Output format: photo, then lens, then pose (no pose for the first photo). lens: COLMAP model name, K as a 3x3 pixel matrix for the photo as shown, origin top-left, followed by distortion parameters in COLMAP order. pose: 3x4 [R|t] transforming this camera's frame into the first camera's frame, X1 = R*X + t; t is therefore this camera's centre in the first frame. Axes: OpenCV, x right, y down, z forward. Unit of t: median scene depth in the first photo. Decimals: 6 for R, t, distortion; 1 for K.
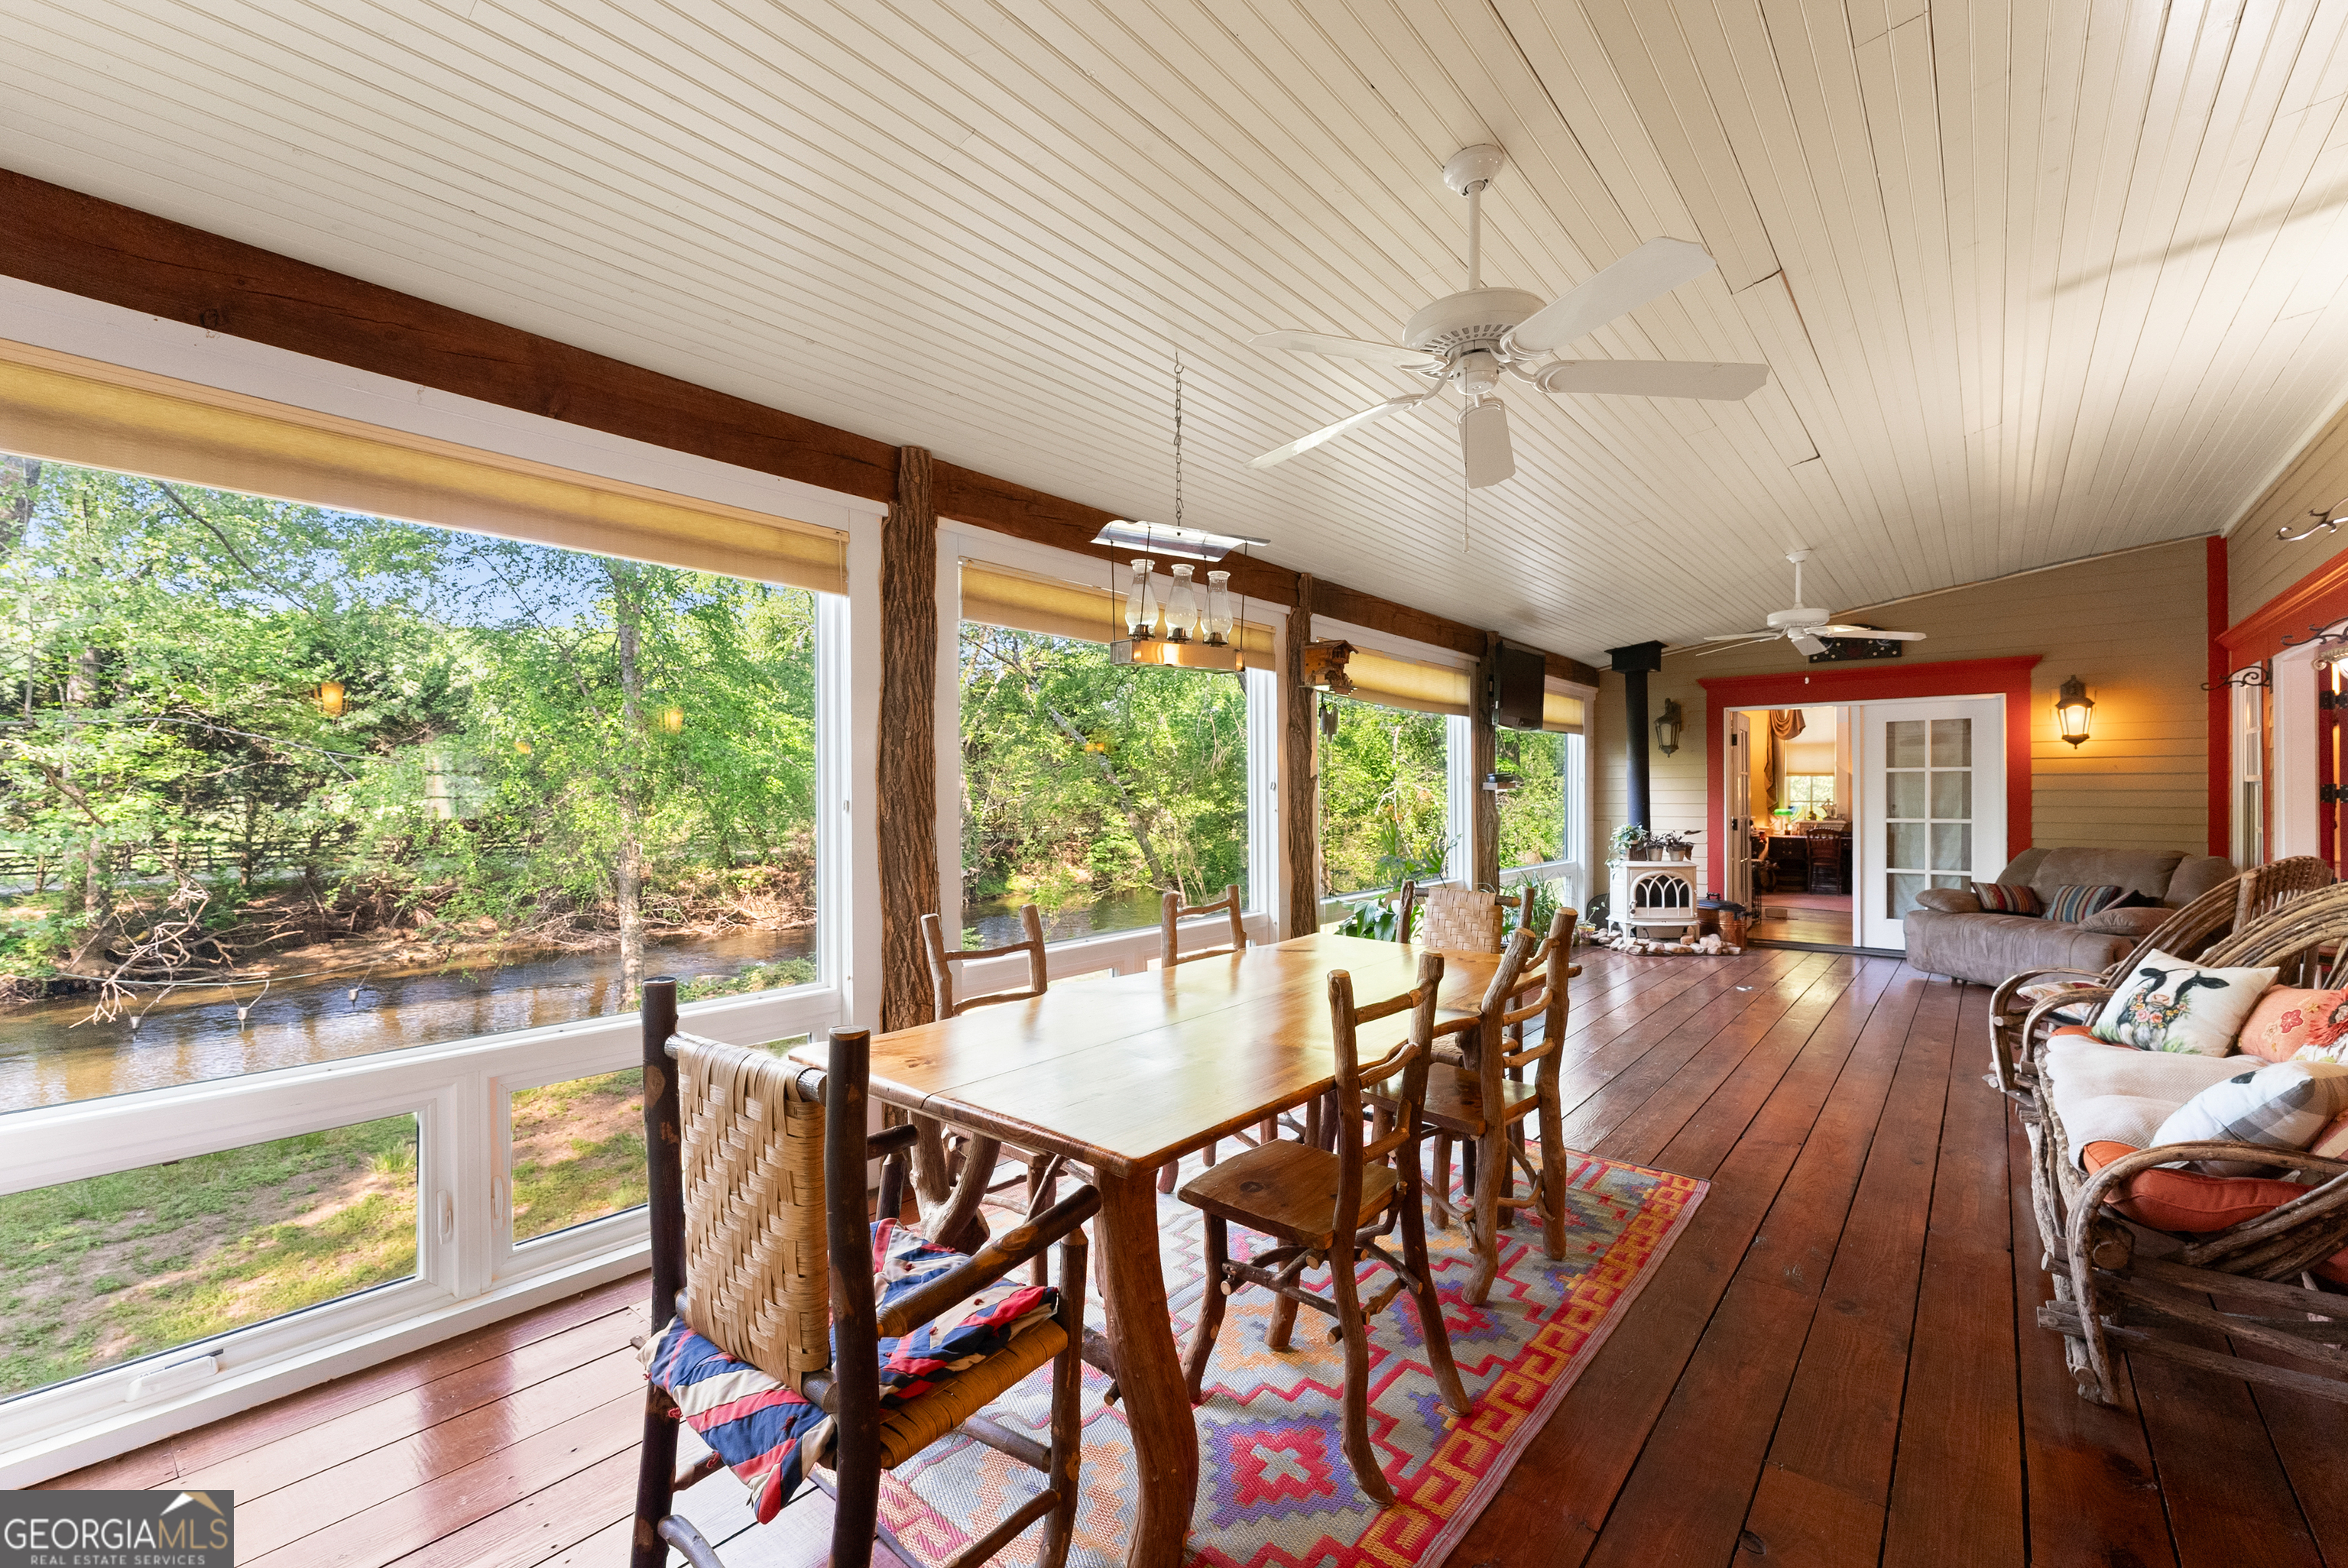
lens RADIAL K [[962.0, 0, 1170.1], [0, 962.0, 810.4], [0, 0, 1]] dist [-0.001561, -0.000253]
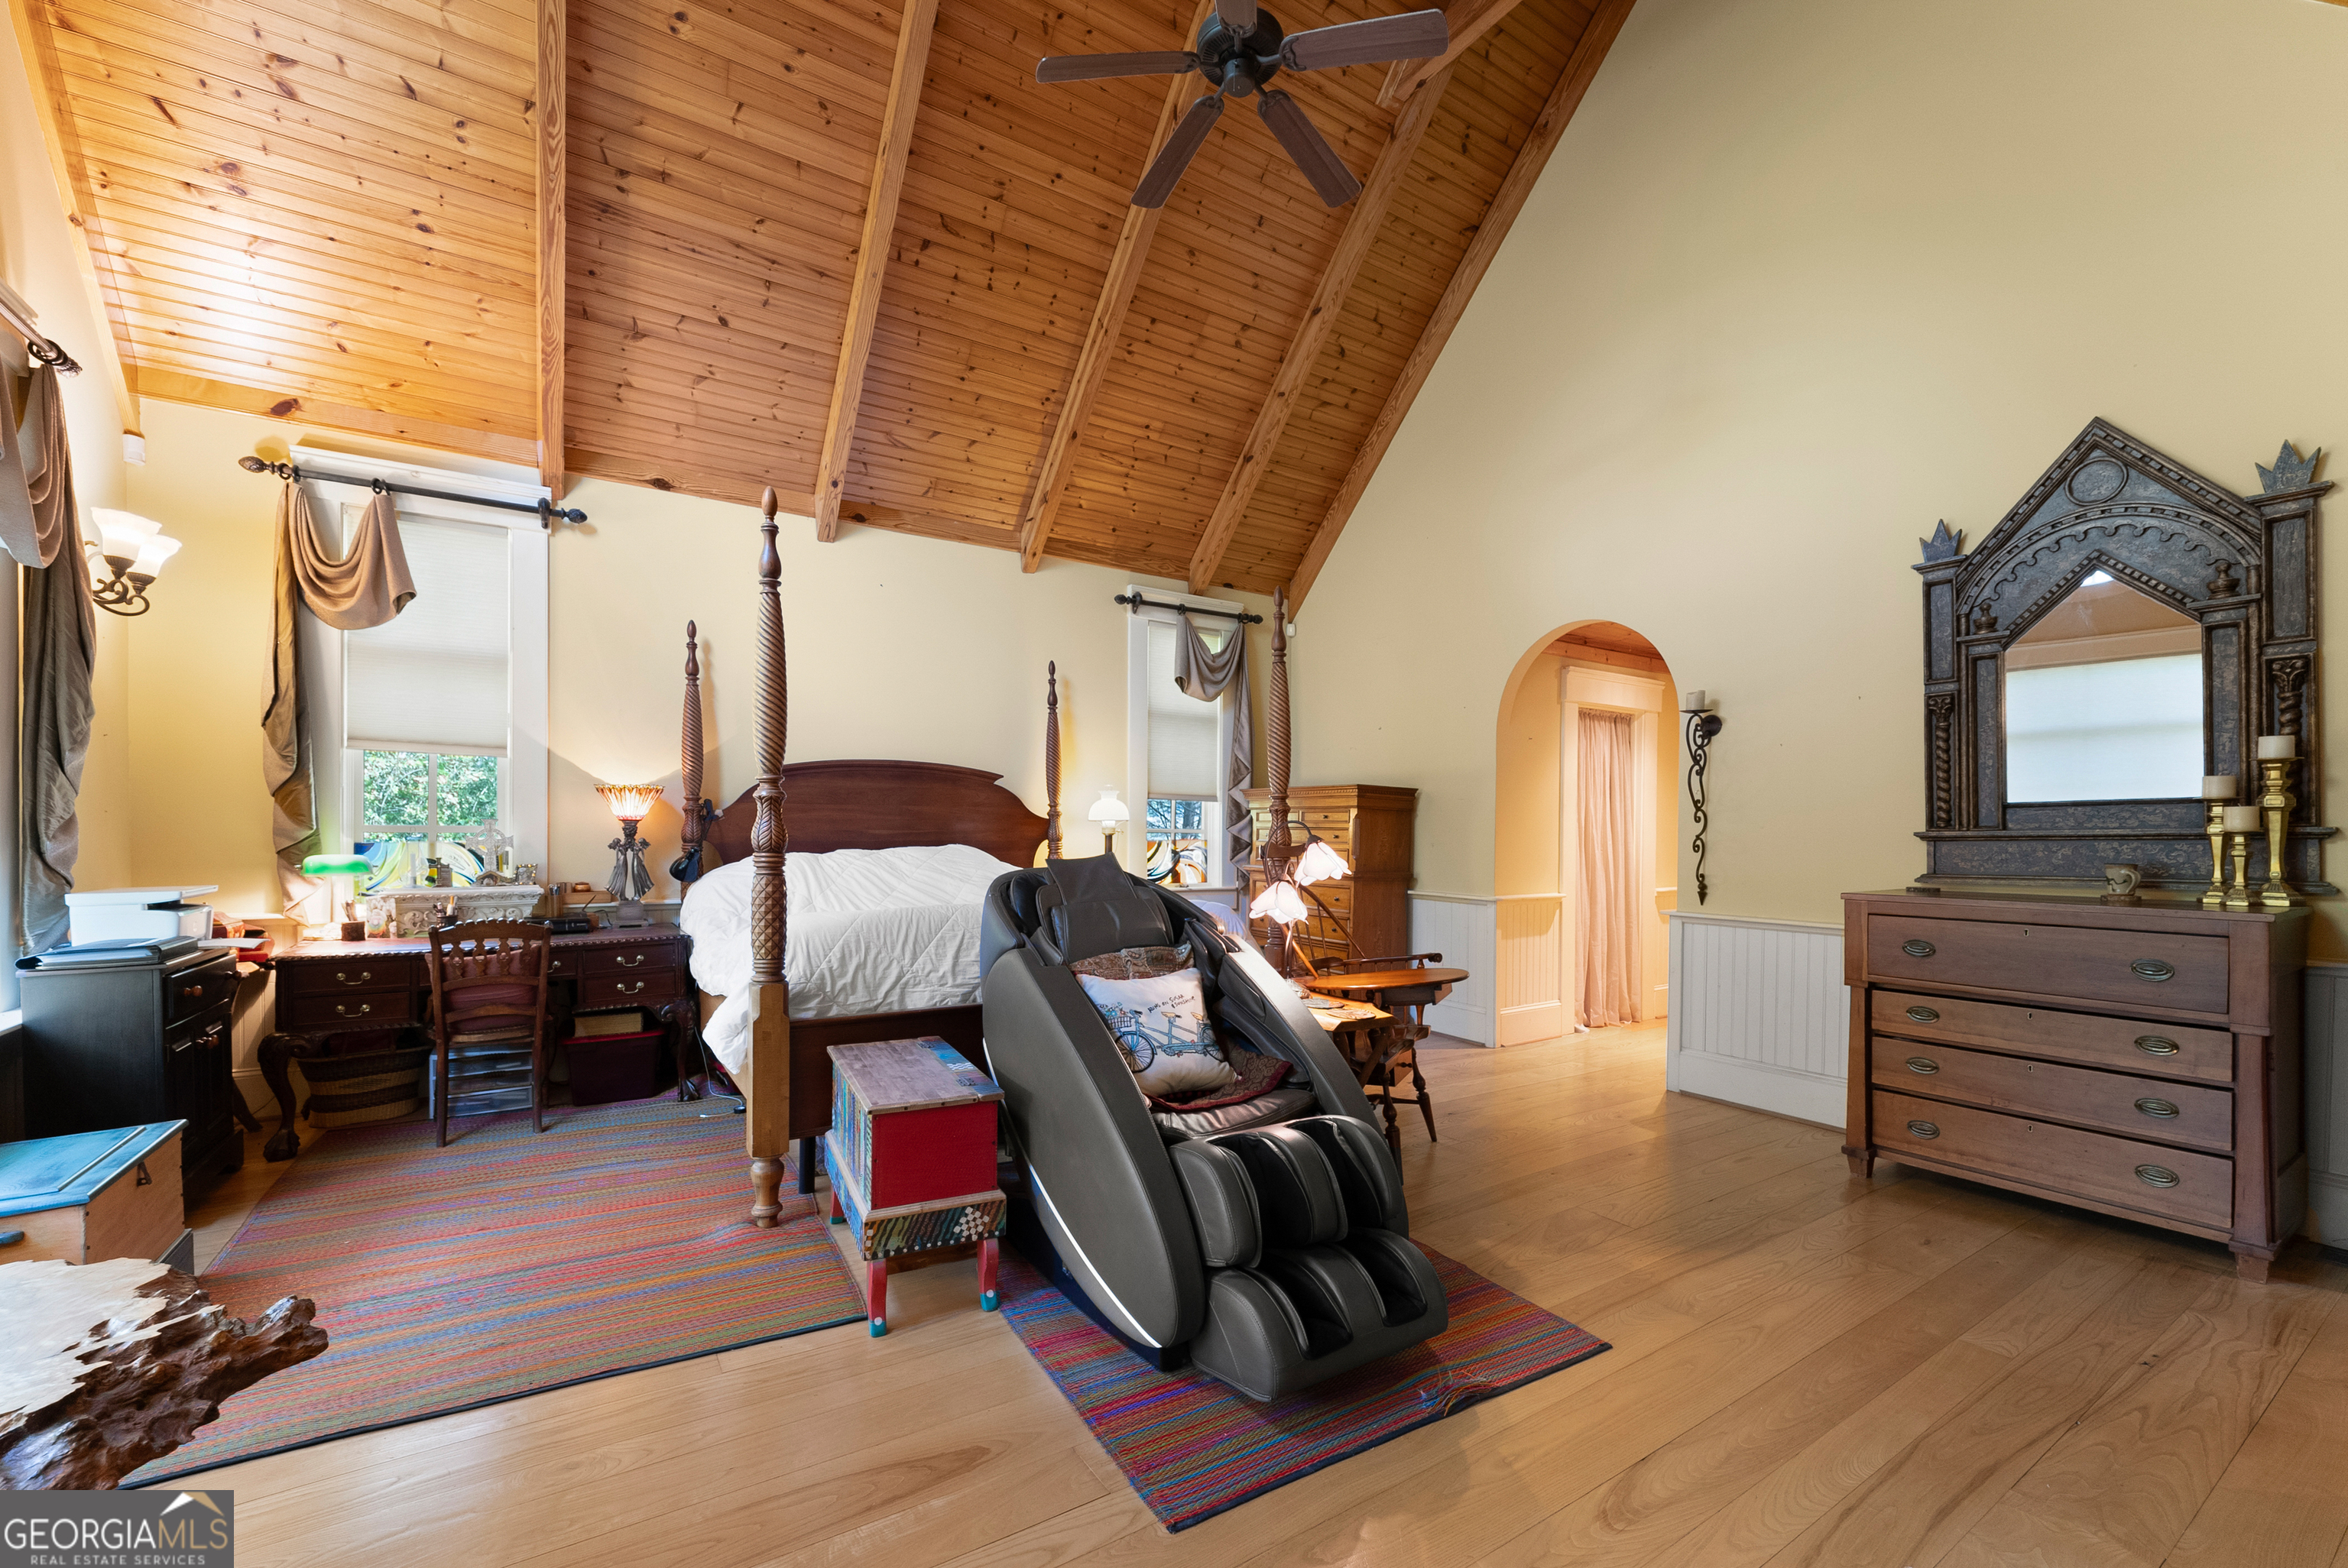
lens RADIAL K [[988.3, 0, 1178.6], [0, 988.3, 832.1], [0, 0, 1]] dist [-0.001220, -0.000349]
pose [[0.288075, 0.001483, 0.957607, 0.715342], [0.005756, 0.999978, -0.003280, -0.009831], [-0.957591, 0.006457, 0.288060, 1.128220]]
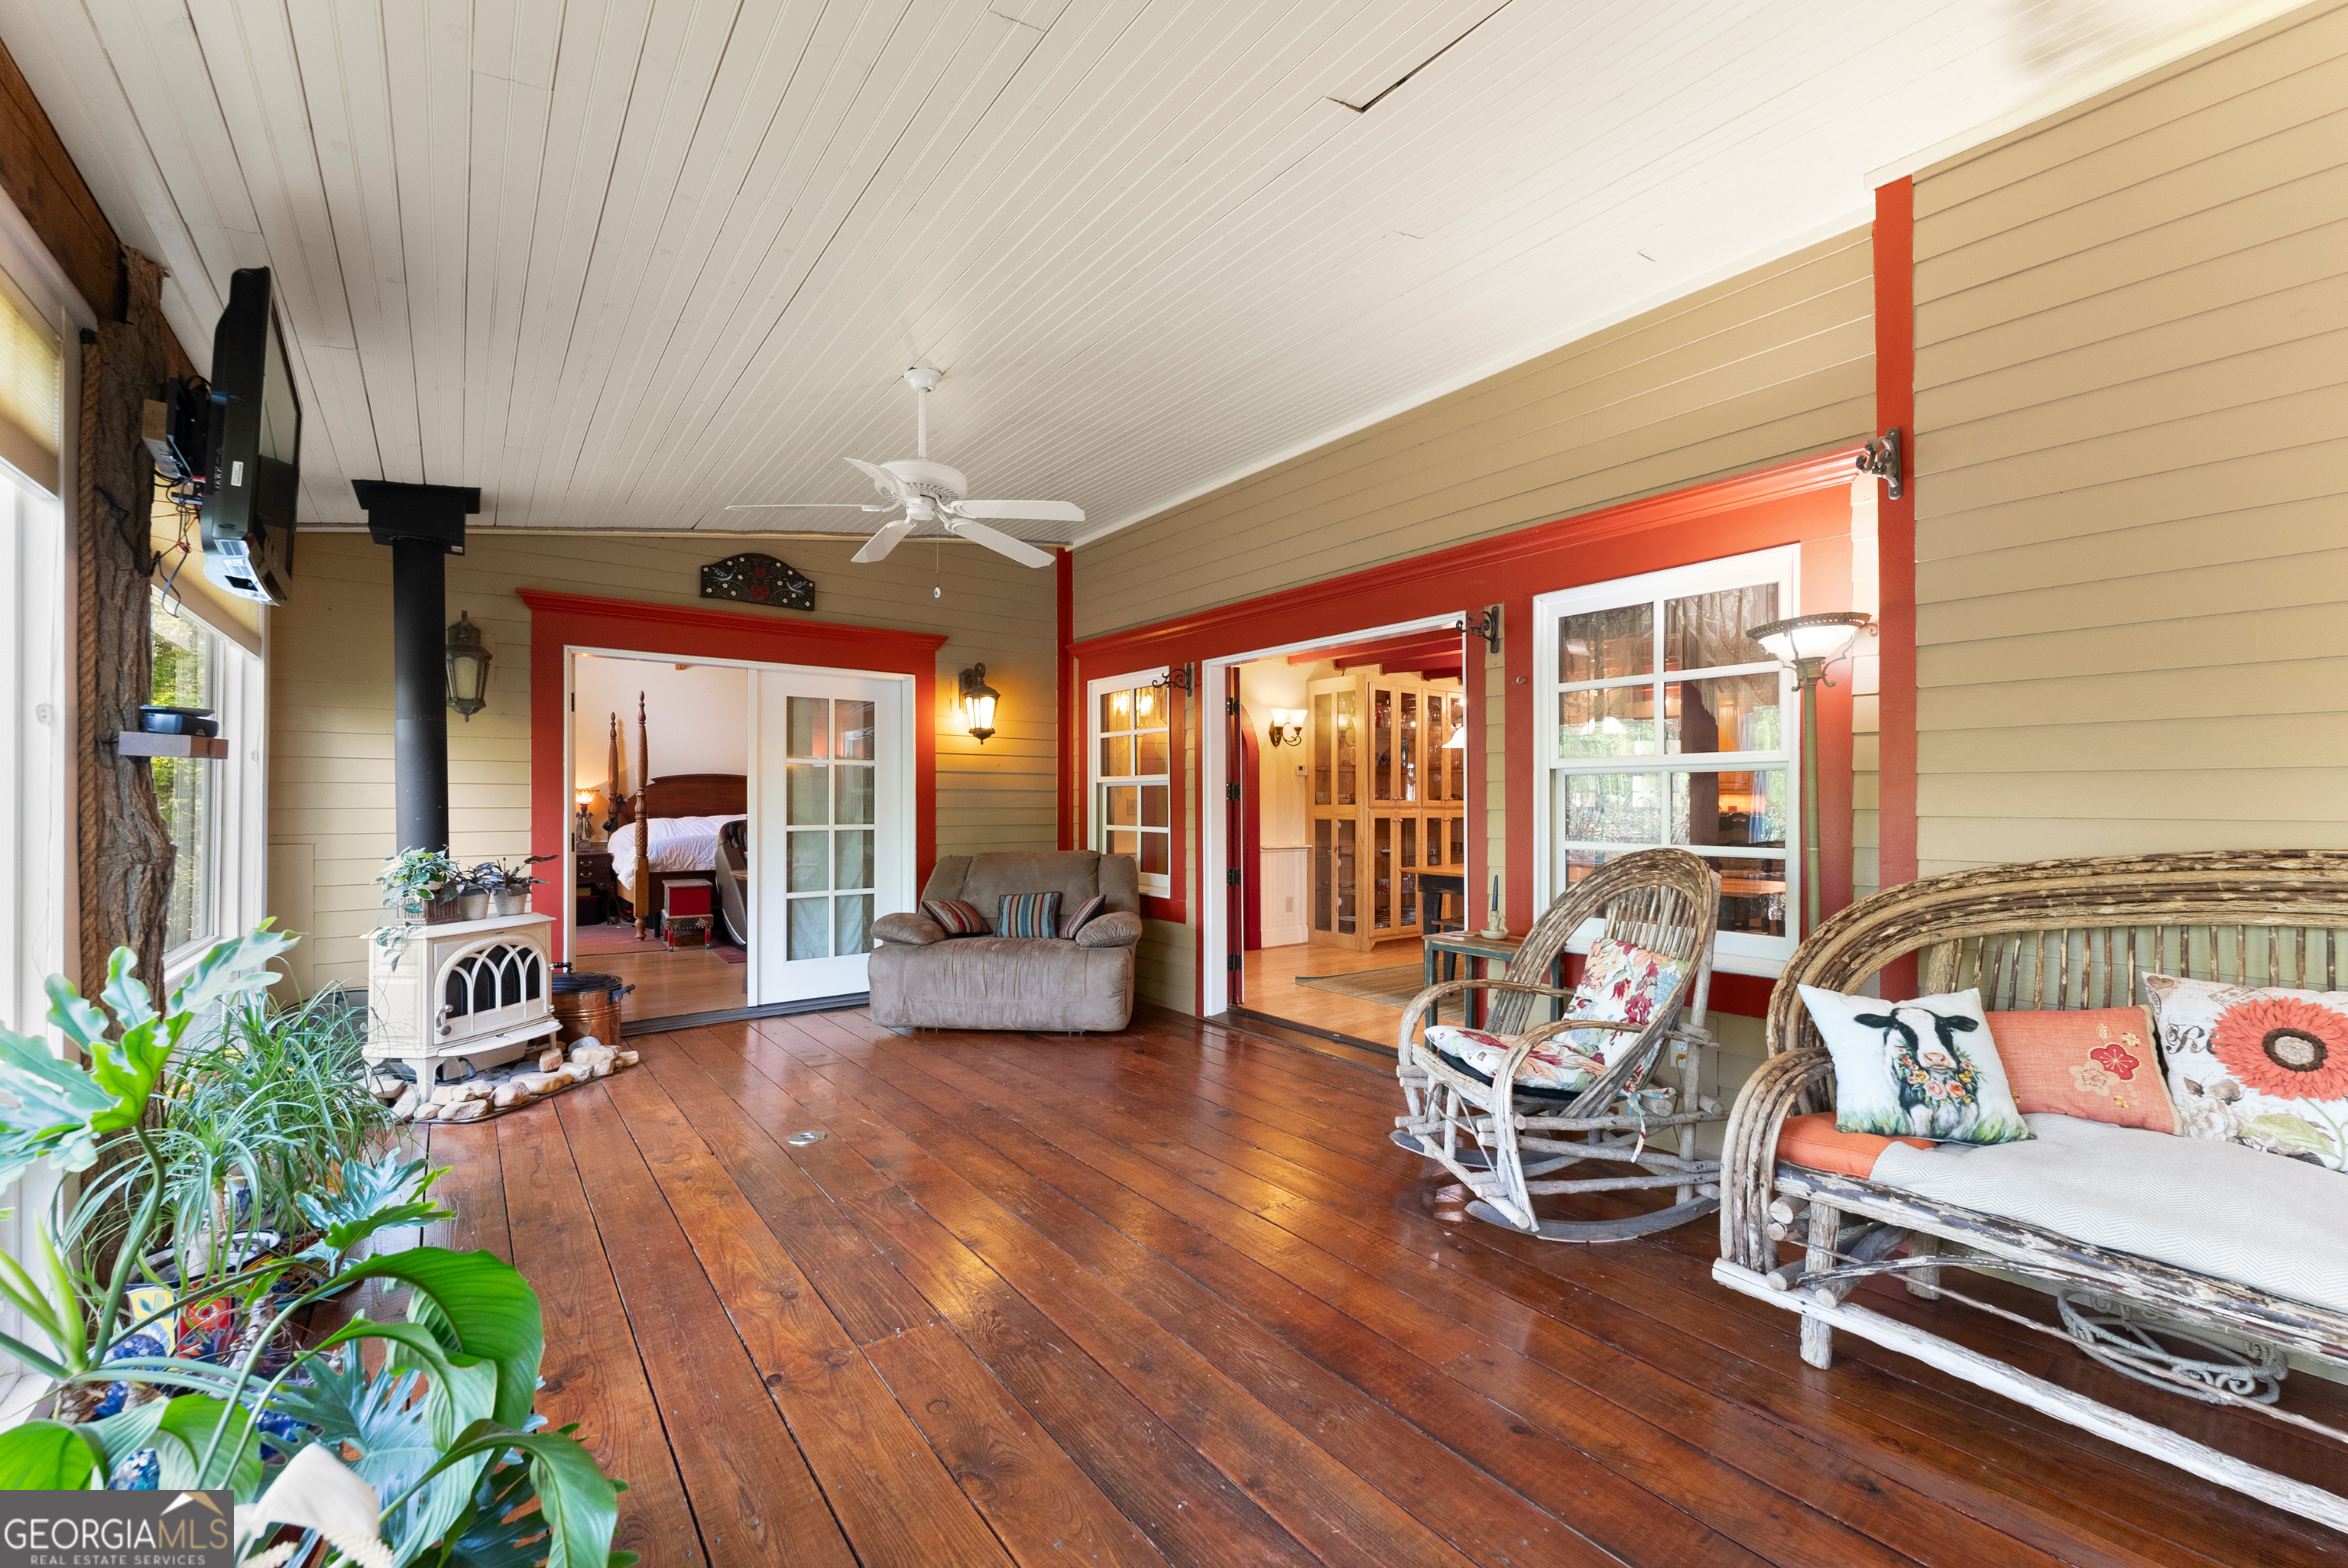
lens RADIAL K [[942.8, 0, 1180.1], [0, 942.8, 791.1], [0, 0, 1]] dist [0.000125, -0.000403]
pose [[0.204084, 0.015807, 0.978826, 0.094911], [0.017988, 0.999640, -0.019894, 0.001409], [-0.978788, 0.021667, 0.203726, 0.556927]]
